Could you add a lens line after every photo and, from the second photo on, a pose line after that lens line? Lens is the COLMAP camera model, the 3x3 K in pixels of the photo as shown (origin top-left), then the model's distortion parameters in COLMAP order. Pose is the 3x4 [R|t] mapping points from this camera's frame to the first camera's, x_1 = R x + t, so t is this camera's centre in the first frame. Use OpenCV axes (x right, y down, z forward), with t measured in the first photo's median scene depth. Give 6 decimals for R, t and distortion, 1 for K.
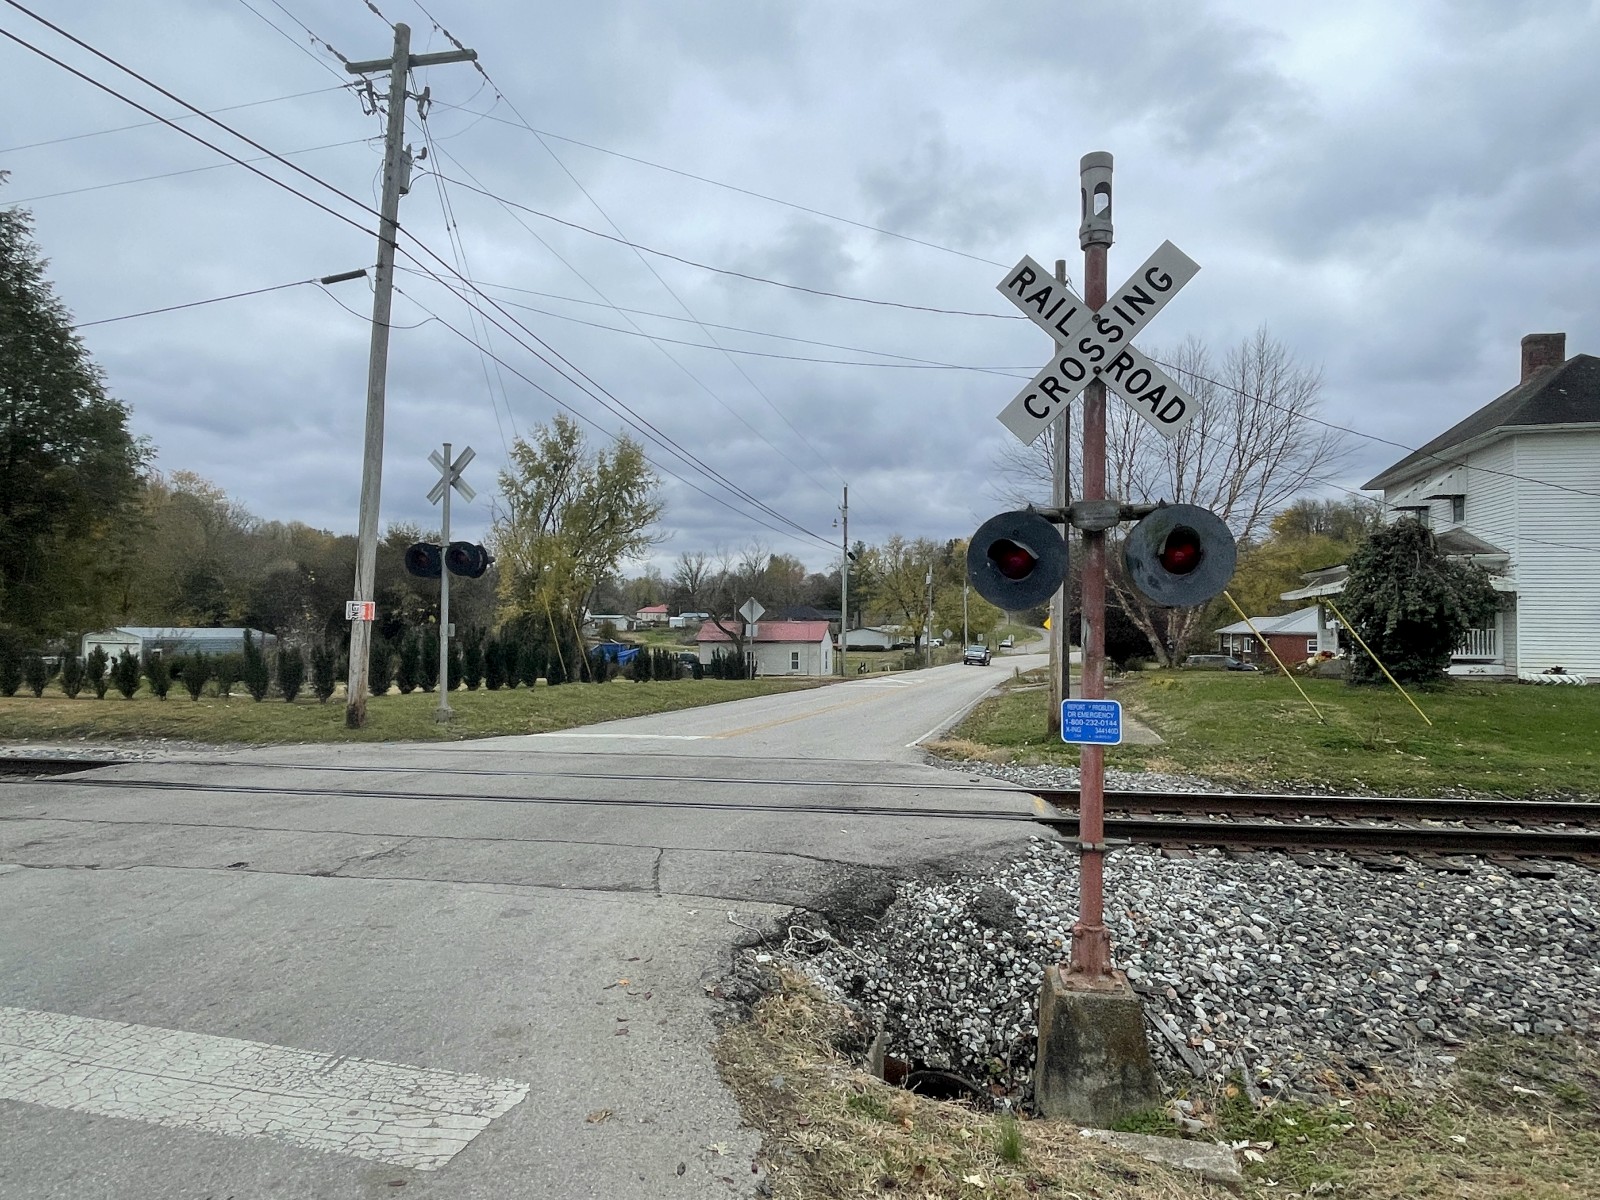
lens RADIAL K [[922.6, 0, 813.1], [0, 922.6, 602.5], [0, 0, 1]] dist [0.000981, -0.002240]
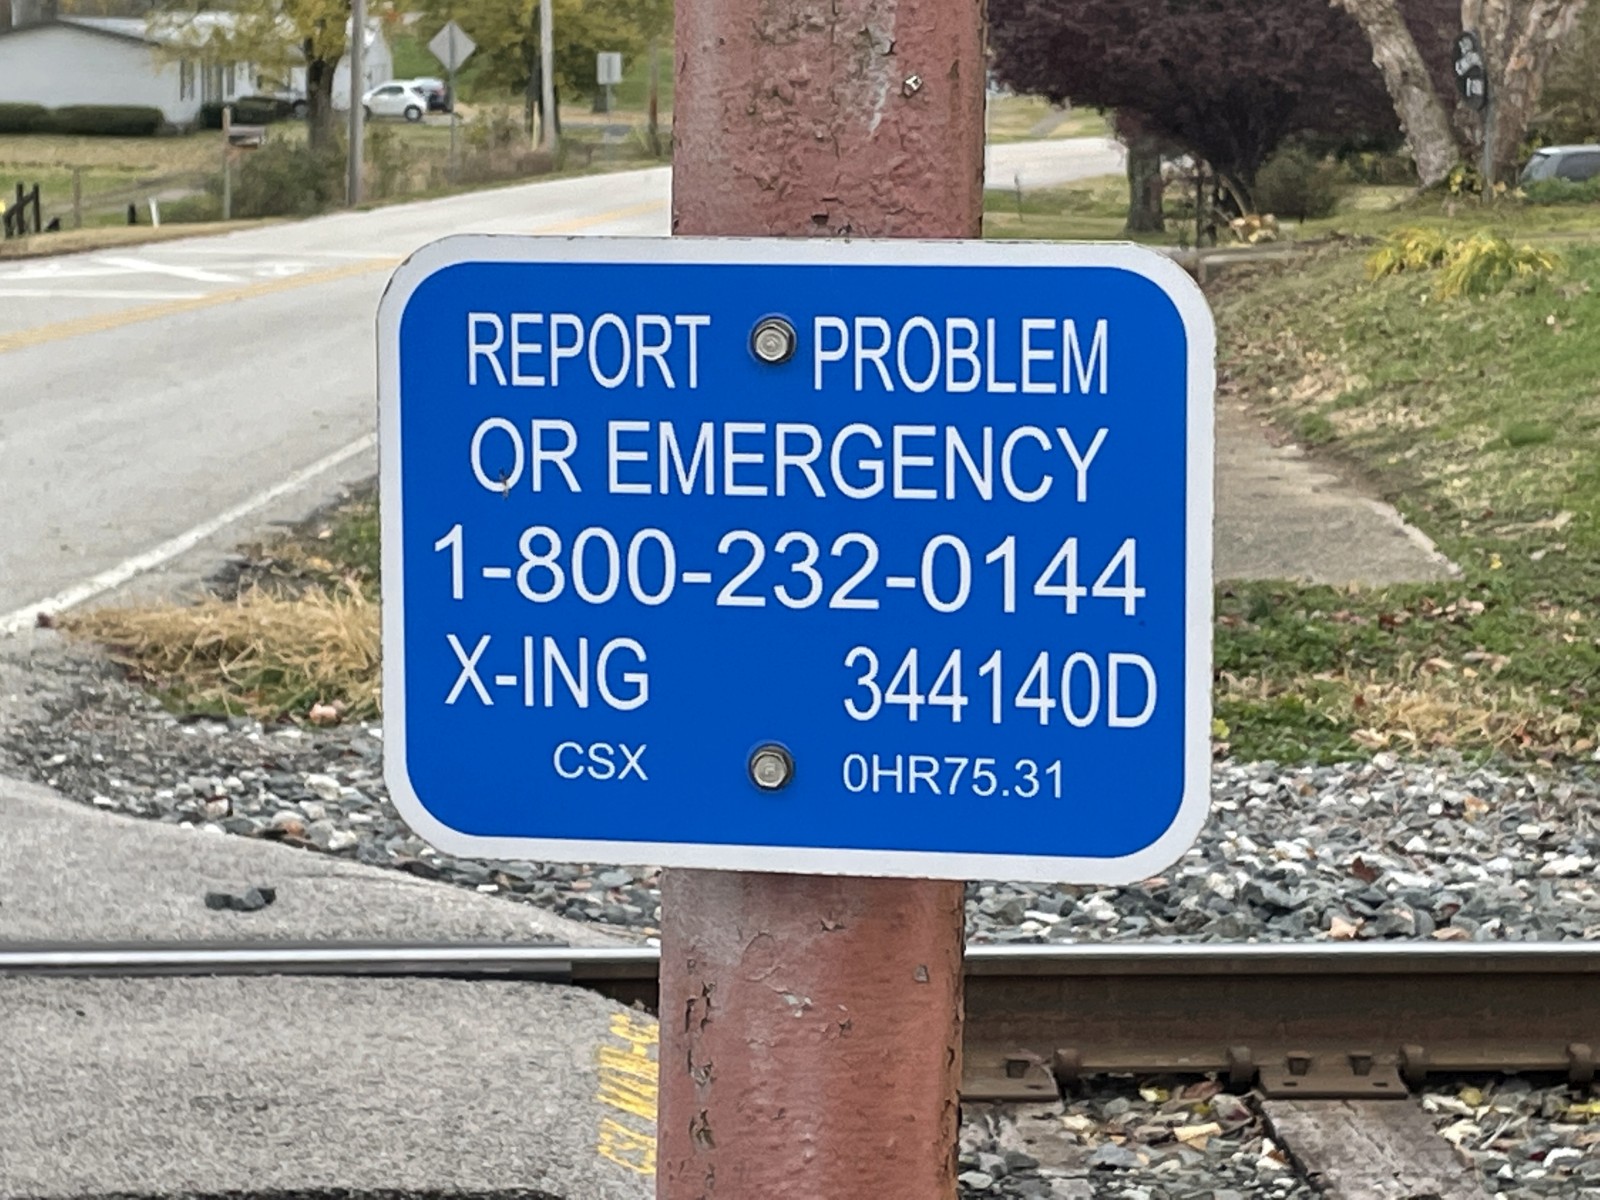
lens RADIAL K [[4315.1, 0, 797.8], [0, 4315.1, 600.0], [0, 0, 1]] dist [0.072564, 0.000000]
pose [[0.975907, -0.023686, 0.216897, 0.198341], [-0.011026, 0.987466, 0.157447, 0.069779], [-0.217908, -0.156045, 0.963414, 0.588889]]
